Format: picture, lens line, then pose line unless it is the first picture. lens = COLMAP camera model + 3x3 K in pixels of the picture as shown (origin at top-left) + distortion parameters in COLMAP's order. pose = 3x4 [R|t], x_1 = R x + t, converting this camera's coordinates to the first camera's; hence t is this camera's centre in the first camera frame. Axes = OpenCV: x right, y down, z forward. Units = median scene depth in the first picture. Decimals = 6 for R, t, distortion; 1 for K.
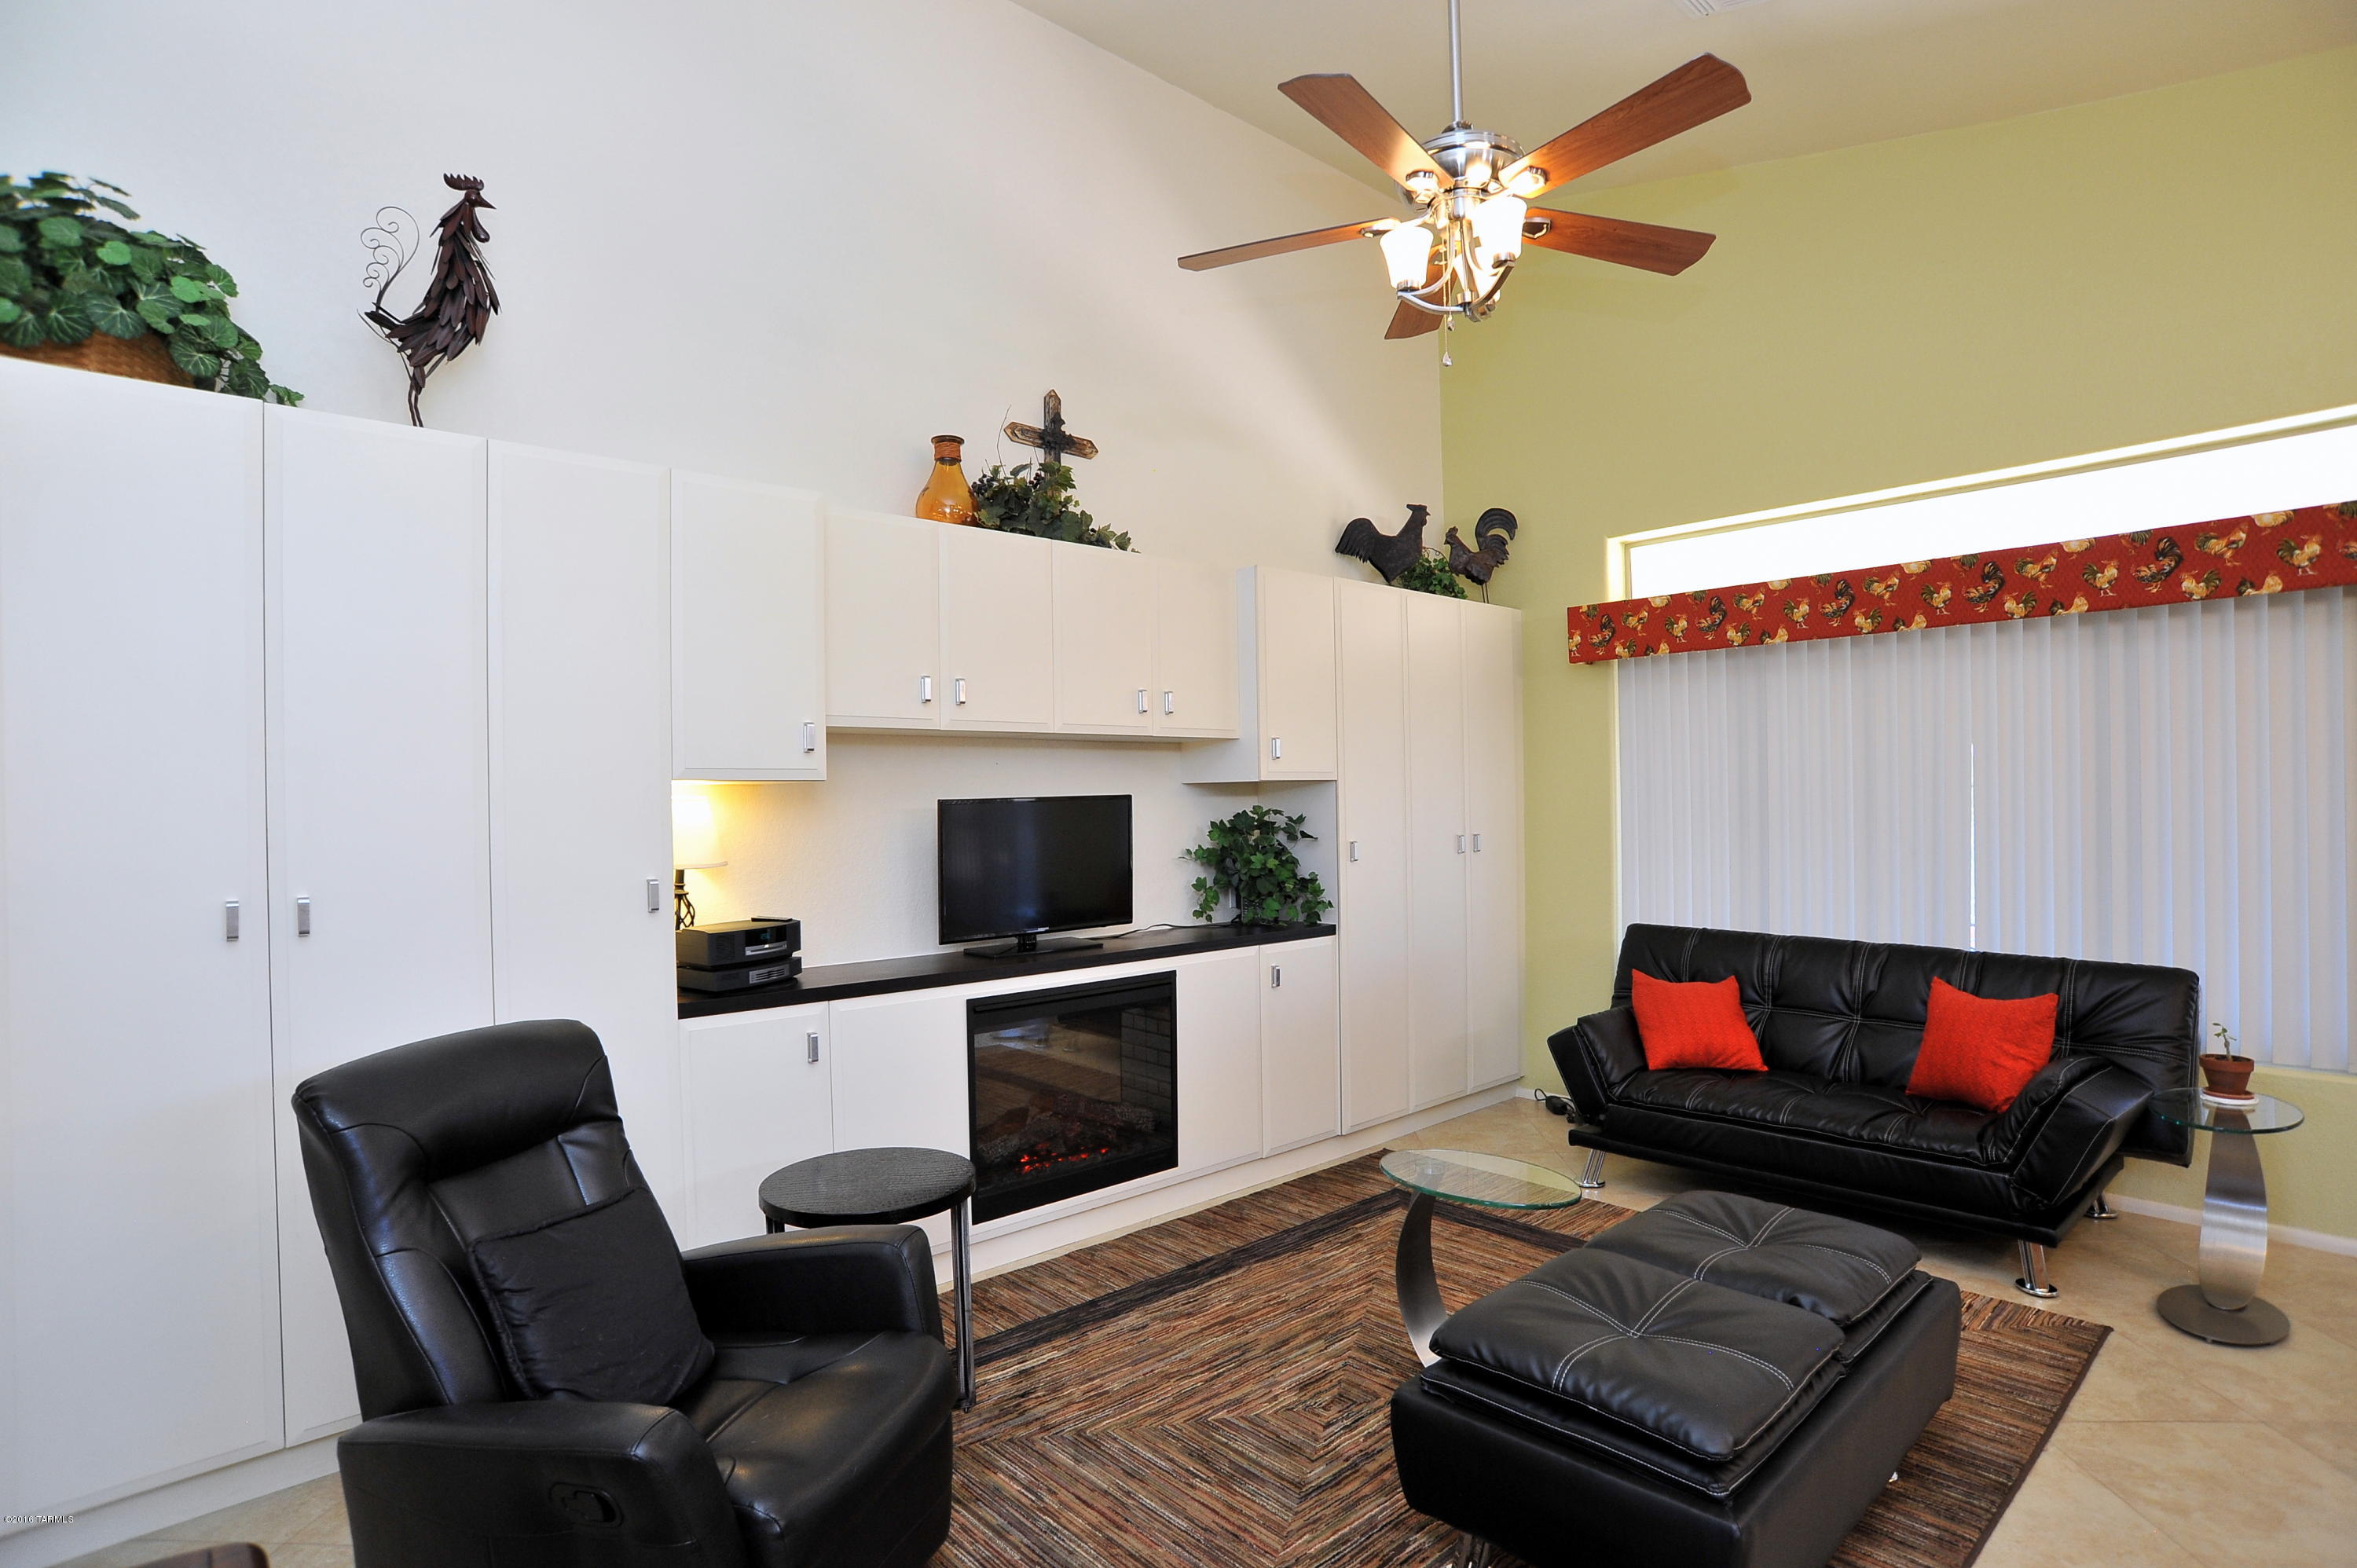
lens RADIAL K [[1192.2, 0, 1187.0], [0, 1192.2, 798.4], [0, 0, 1]] dist [-0.101617, 0.047732]
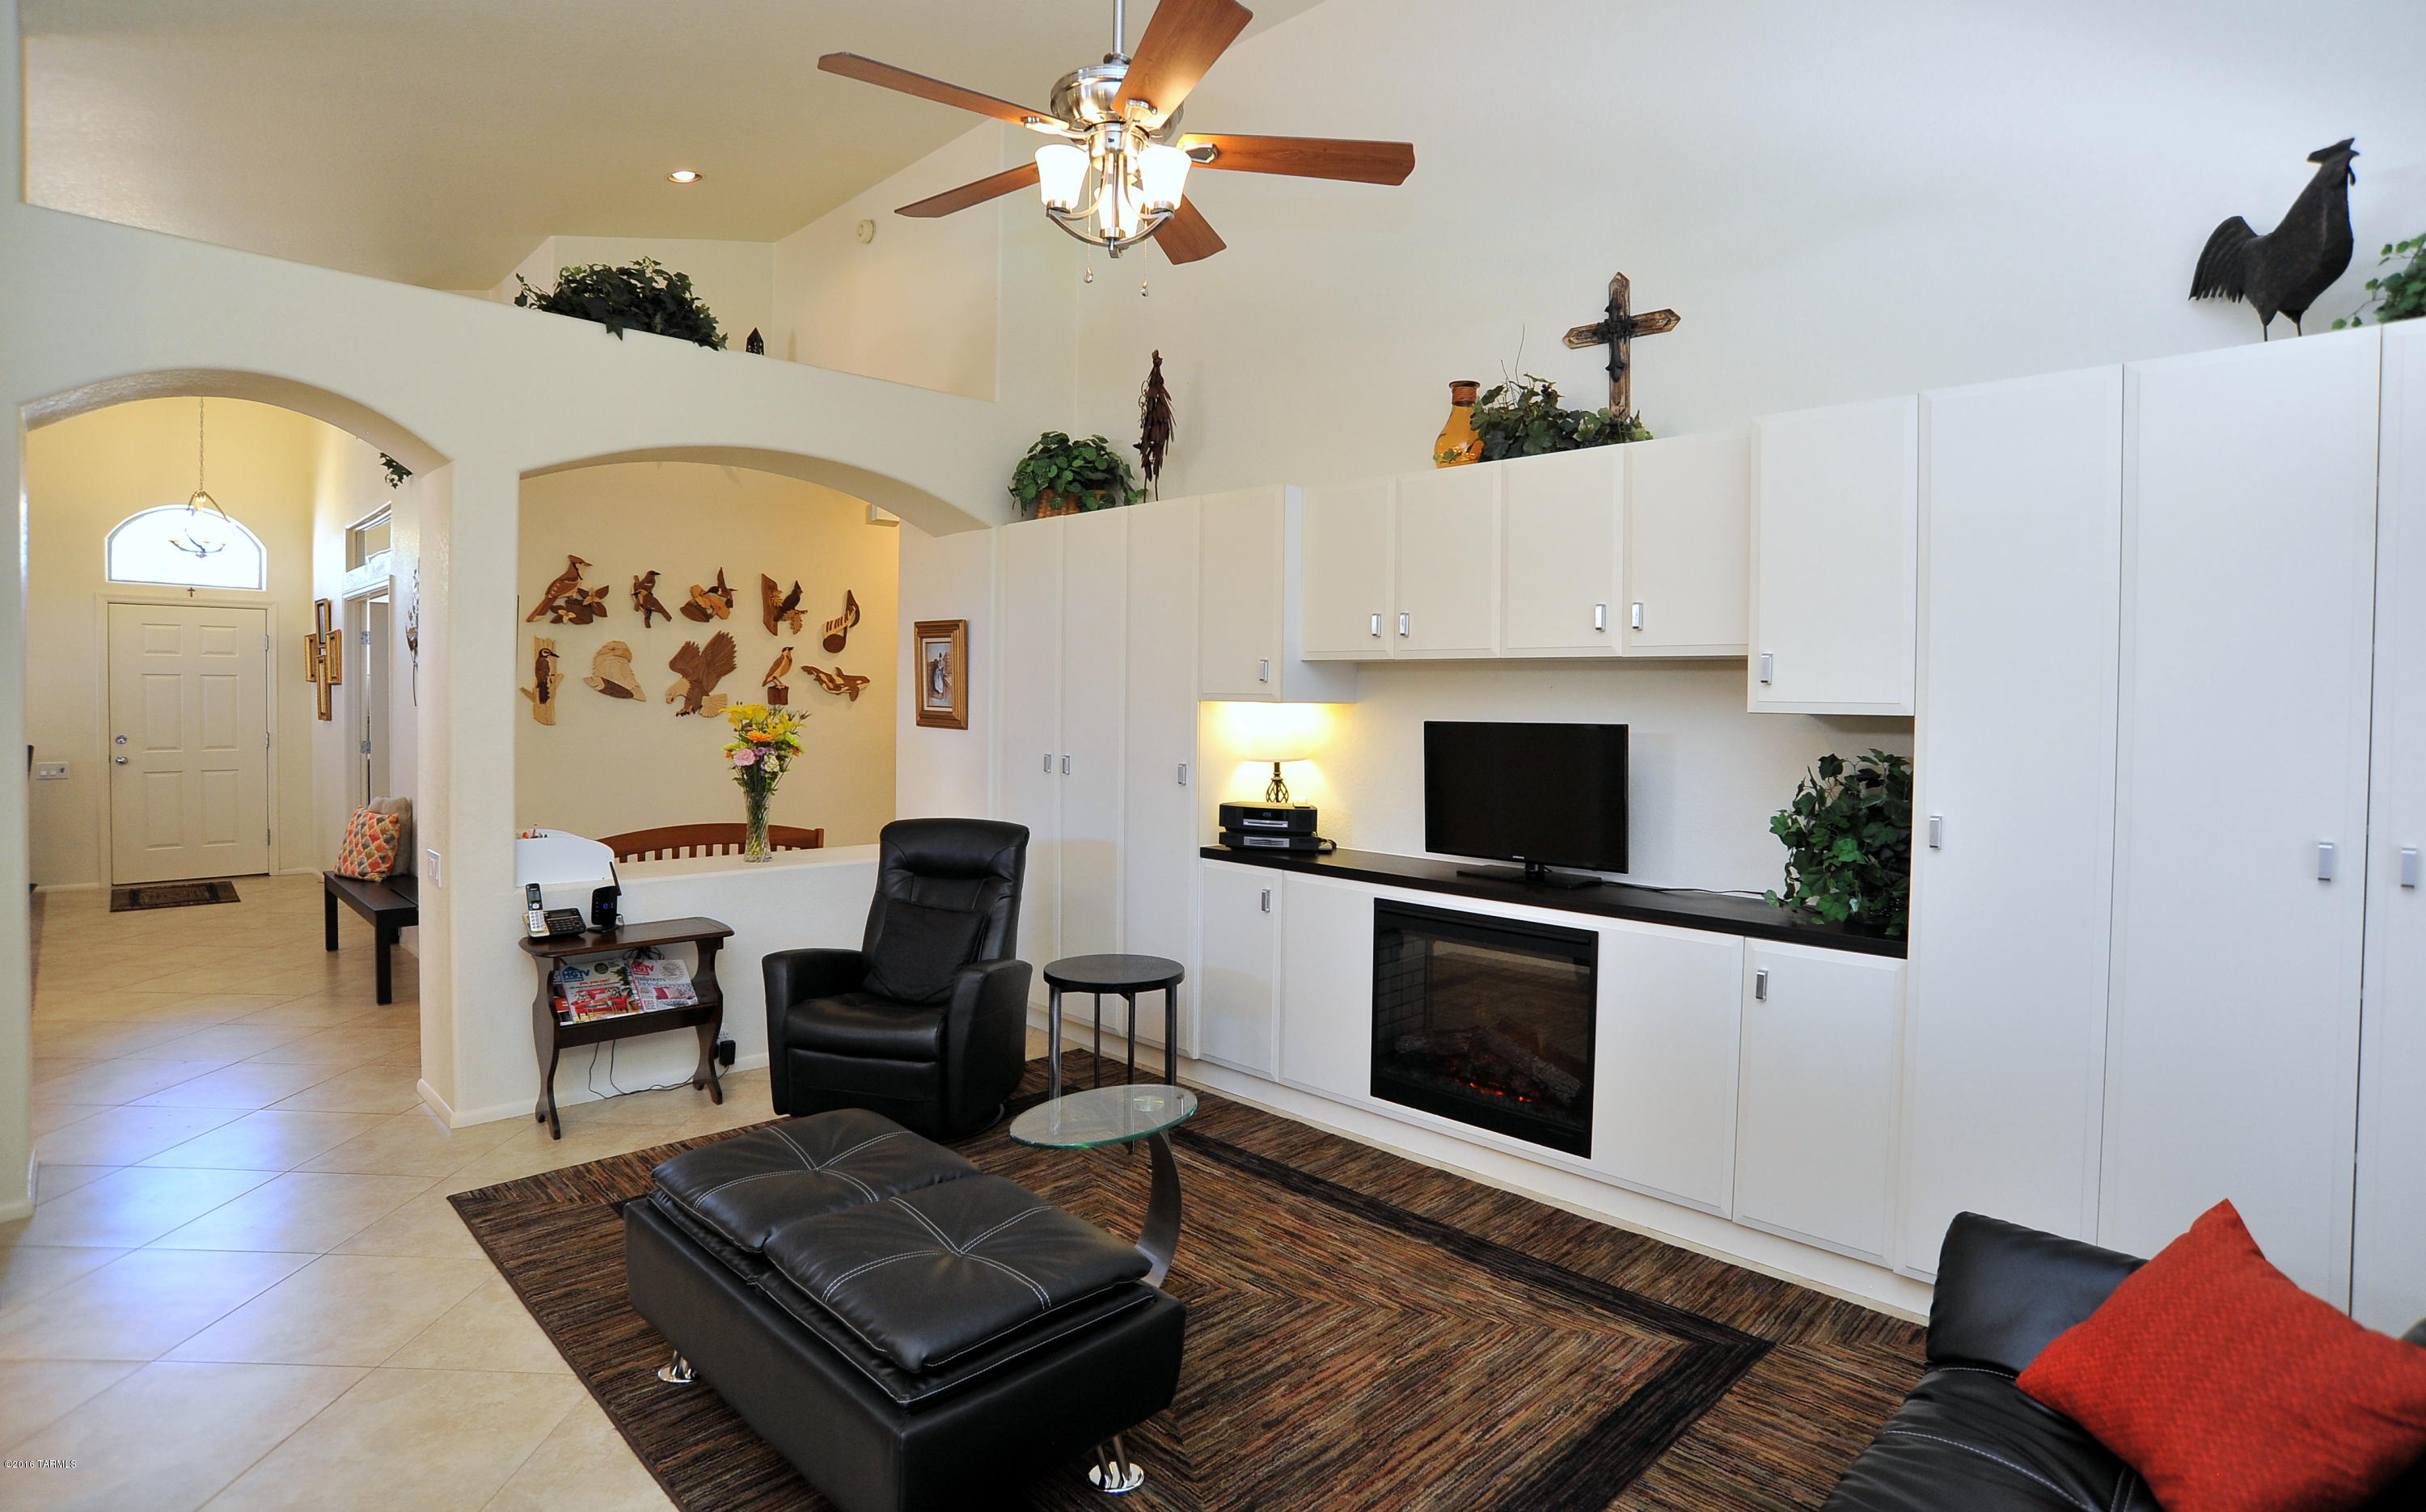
lens RADIAL K [[1226.1, 0, 1218.7], [0, 1226.1, 720.4], [0, 0, 1]] dist [-0.107756, 0.050871]
pose [[0.044190, 0.038417, -0.998284, 0.857796], [-0.013176, 0.999196, 0.037869, -0.037401], [0.998936, 0.011480, 0.044661, 0.703989]]
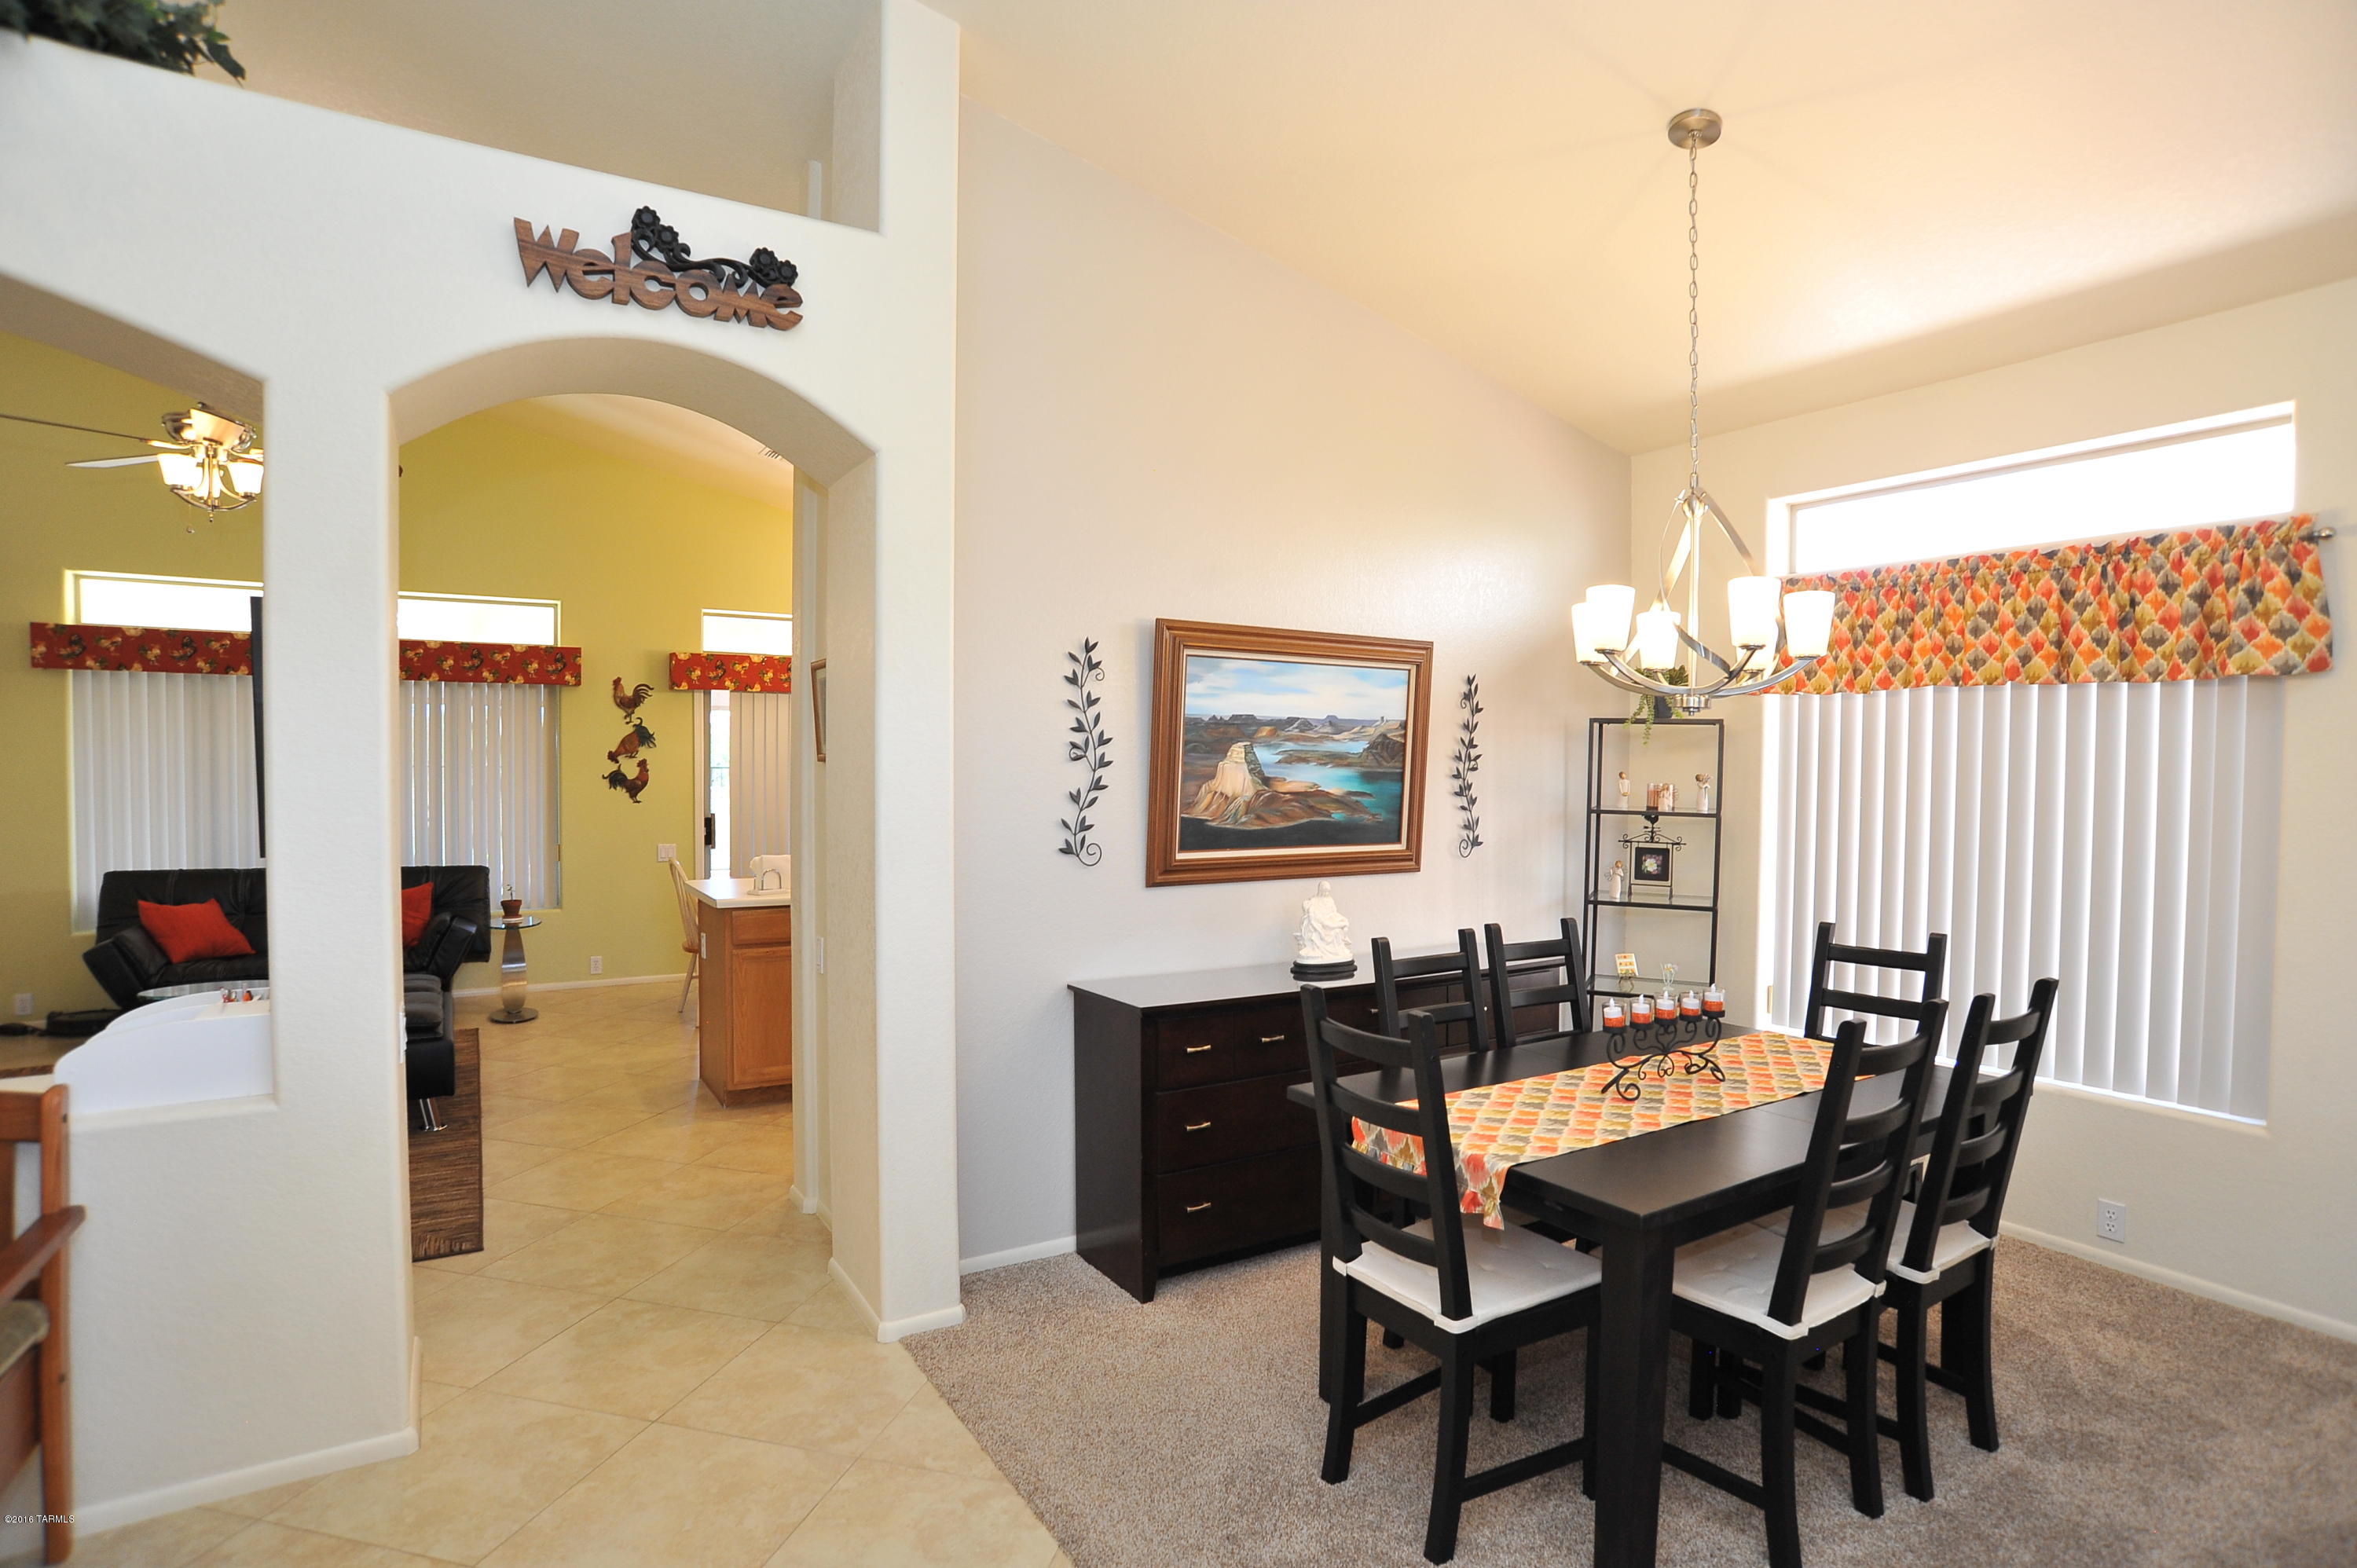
lens RADIAL K [[1192.2, 0, 1187.0], [0, 1192.2, 798.4], [0, 0, 1]] dist [-0.101617, 0.047732]
pose [[0.179829, -0.010314, 0.983644, -0.809170], [-0.011030, 0.999861, 0.012500, -0.007092], [-0.983636, -0.013097, 0.179690, -0.529862]]
